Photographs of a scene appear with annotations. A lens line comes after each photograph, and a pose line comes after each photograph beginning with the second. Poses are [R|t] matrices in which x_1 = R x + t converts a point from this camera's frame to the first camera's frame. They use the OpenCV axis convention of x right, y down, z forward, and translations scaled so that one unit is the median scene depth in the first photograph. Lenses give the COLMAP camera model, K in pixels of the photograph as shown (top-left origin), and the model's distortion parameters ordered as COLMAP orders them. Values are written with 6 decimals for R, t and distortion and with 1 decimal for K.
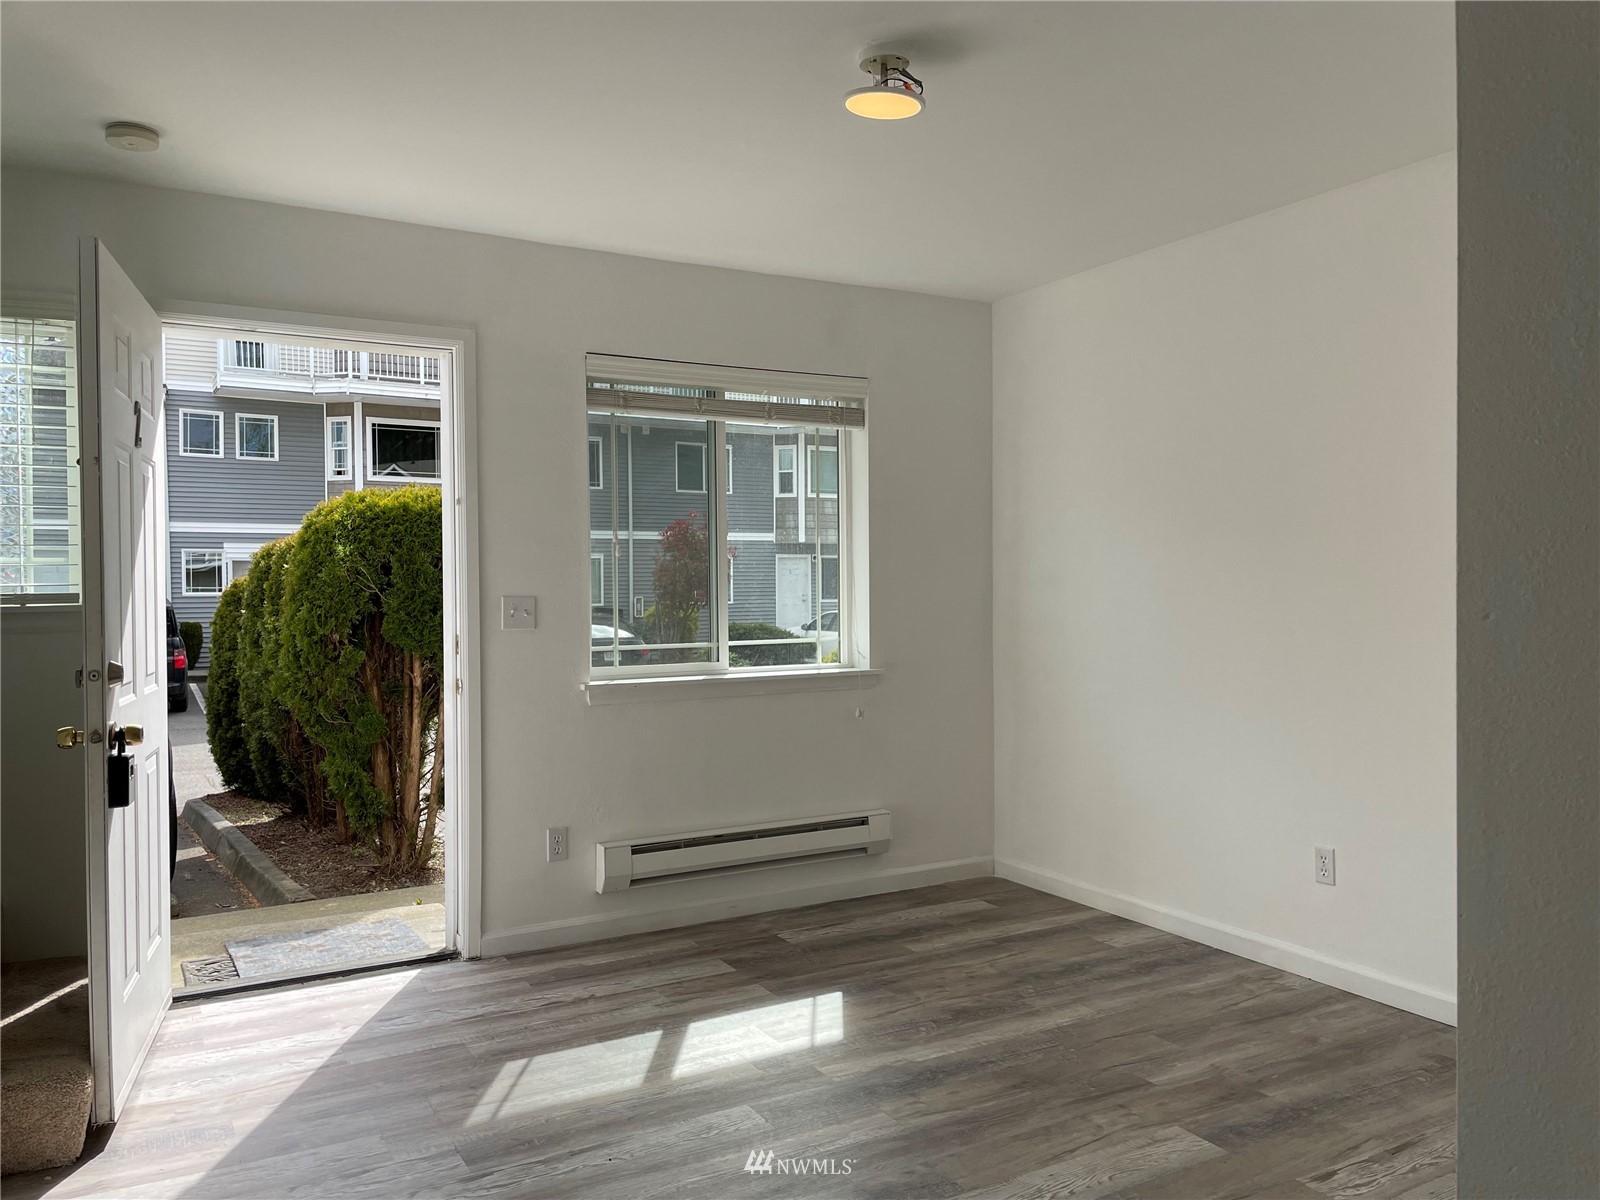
lens RADIAL K [[1221.3, 0, 799.2], [0, 1221.3, 598.8], [0, 0, 1]] dist [0.044395, -0.036408]
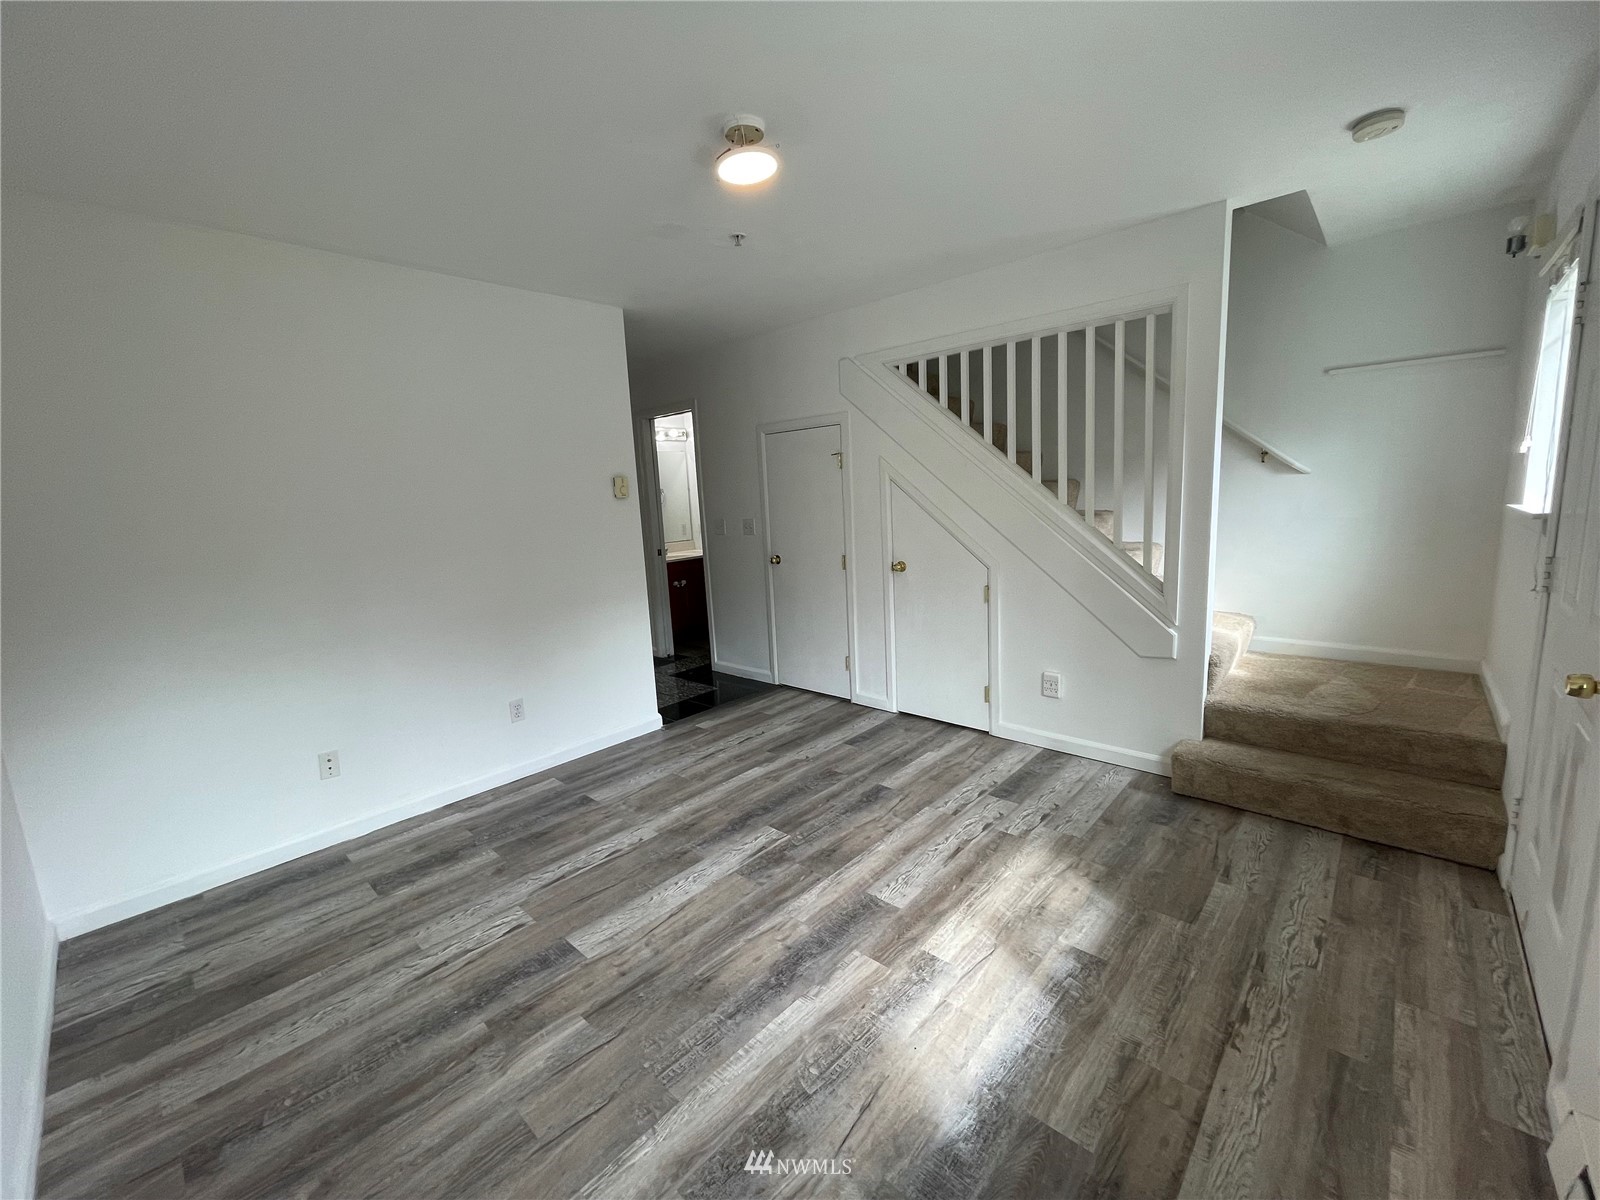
lens RADIAL K [[638.4, 0, 796.4], [0, 638.4, 604.7], [0, 0, 1]] dist [0.001647, 0.000357]
pose [[-0.950896, 0.106303, -0.290681, 0.243152], [0.054089, 0.981791, 0.182103, -0.061290], [0.304746, 0.157438, -0.939331, 1.598293]]
